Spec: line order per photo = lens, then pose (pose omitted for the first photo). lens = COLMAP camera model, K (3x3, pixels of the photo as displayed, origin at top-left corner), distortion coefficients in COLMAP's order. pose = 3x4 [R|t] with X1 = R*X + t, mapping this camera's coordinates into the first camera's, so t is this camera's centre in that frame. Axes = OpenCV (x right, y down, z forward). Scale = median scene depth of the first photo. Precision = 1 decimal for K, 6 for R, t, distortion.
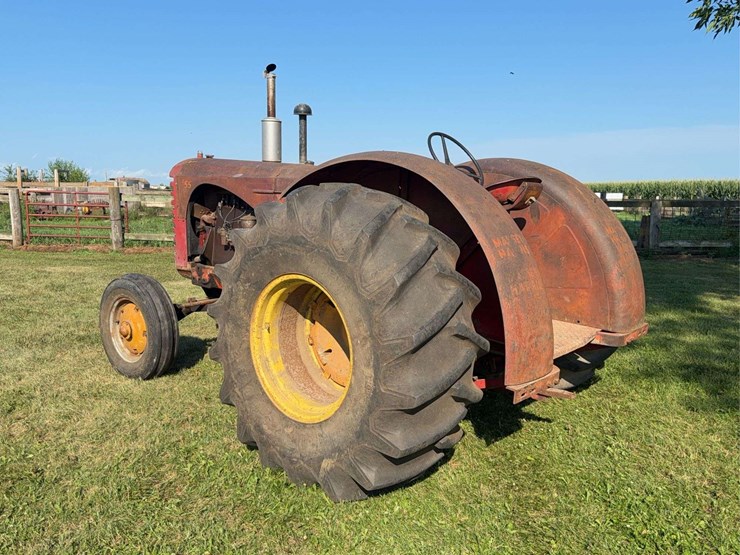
lens RADIAL K [[625.1, 0, 370.0], [0, 625.1, 277.5], [0, 0, 1]] dist [0.159494, -0.311810]
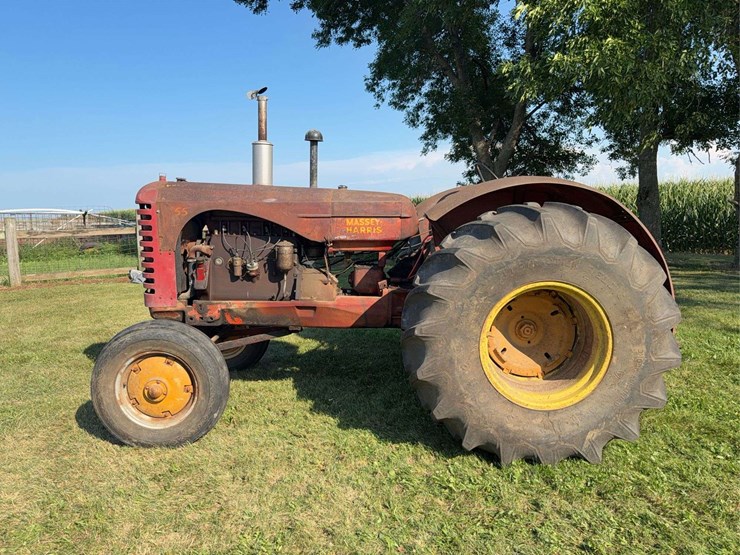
lens RADIAL K [[552.6, 0, 370.0], [0, 552.6, 277.5], [0, 0, 1]] dist [0.124814, -0.218828]
pose [[0.753972, -0.096729, 0.649746, -0.651705], [0.115124, 0.993249, 0.014276, -0.040854], [-0.646740, 0.064038, 0.760018, 0.274423]]
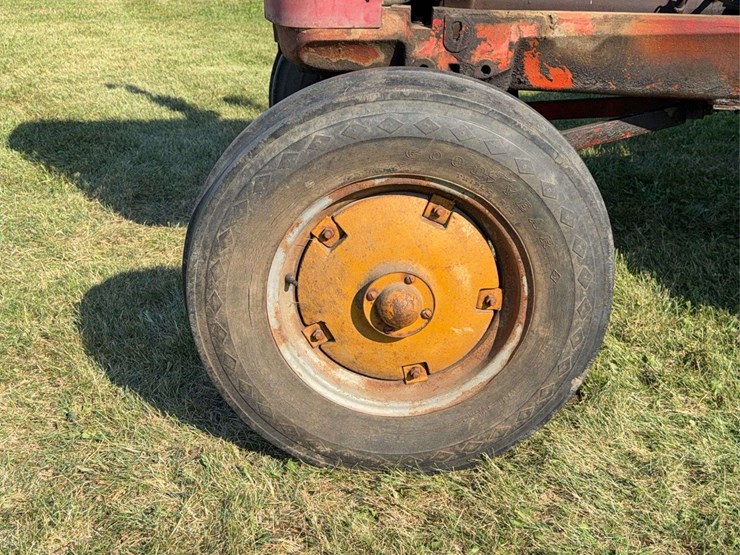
lens RADIAL K [[953.3, 0, 370.0], [0, 953.3, 277.5], [0, 0, 1]] dist [0.098663, -0.006166]
pose [[0.768136, -0.252551, 0.588375, -0.630424], [0.093125, 0.953219, 0.287578, -0.036848], [-0.633478, -0.166106, 0.755721, 0.750810]]
